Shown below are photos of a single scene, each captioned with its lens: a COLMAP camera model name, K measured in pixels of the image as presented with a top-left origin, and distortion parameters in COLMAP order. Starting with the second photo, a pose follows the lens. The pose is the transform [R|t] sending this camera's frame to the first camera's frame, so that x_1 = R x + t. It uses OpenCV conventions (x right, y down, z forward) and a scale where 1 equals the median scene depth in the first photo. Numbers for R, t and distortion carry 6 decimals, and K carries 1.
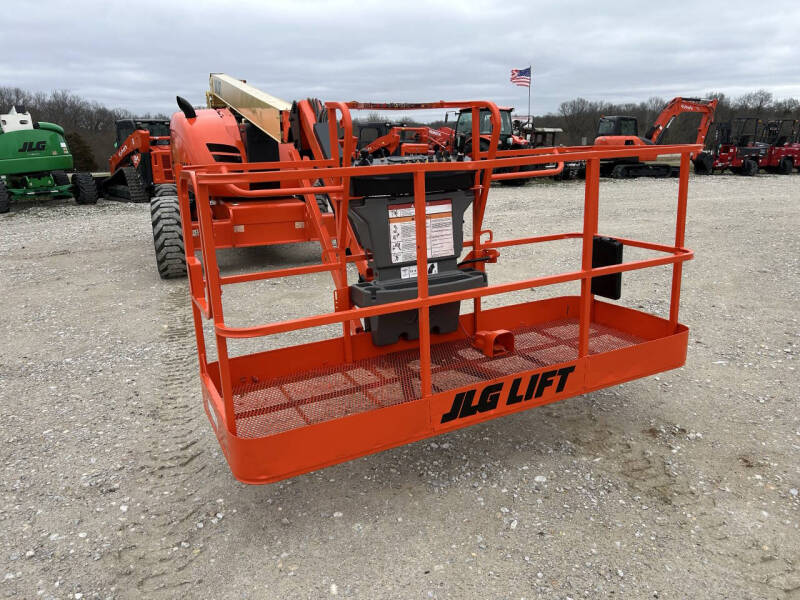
lens RADIAL K [[599.0, 0, 399.6], [0, 599.0, 290.3], [0, 0, 1]] dist [0.069529, -0.085456]
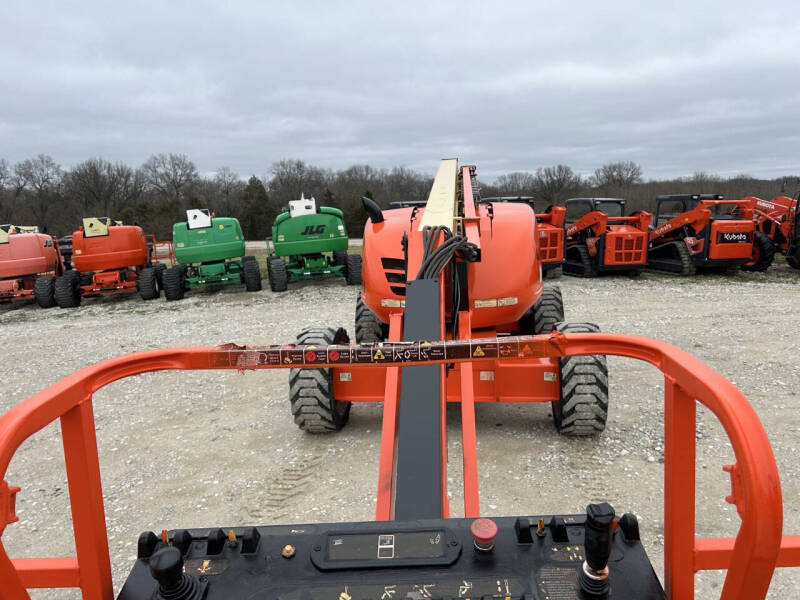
lens RADIAL K [[599.0, 0, 399.6], [0, 599.0, 290.3], [0, 0, 1]] dist [0.069529, -0.085456]
pose [[0.878194, 0.053877, -0.475260, 0.024380], [-0.100635, 0.992207, -0.073476, -0.053275], [0.467598, 0.112354, 0.876772, 0.124283]]
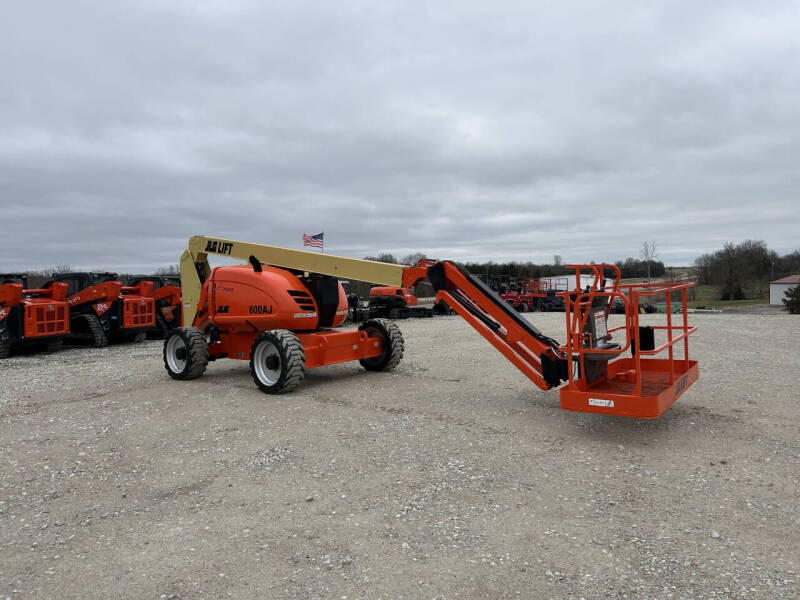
lens RADIAL K [[599.0, 0, 399.6], [0, 599.0, 290.3], [0, 0, 1]] dist [0.069529, -0.085456]
pose [[0.877983, -0.011756, 0.478547, -0.263407], [0.128922, 0.968567, -0.212738, 0.024211], [-0.461004, 0.248476, 0.851901, -0.081900]]
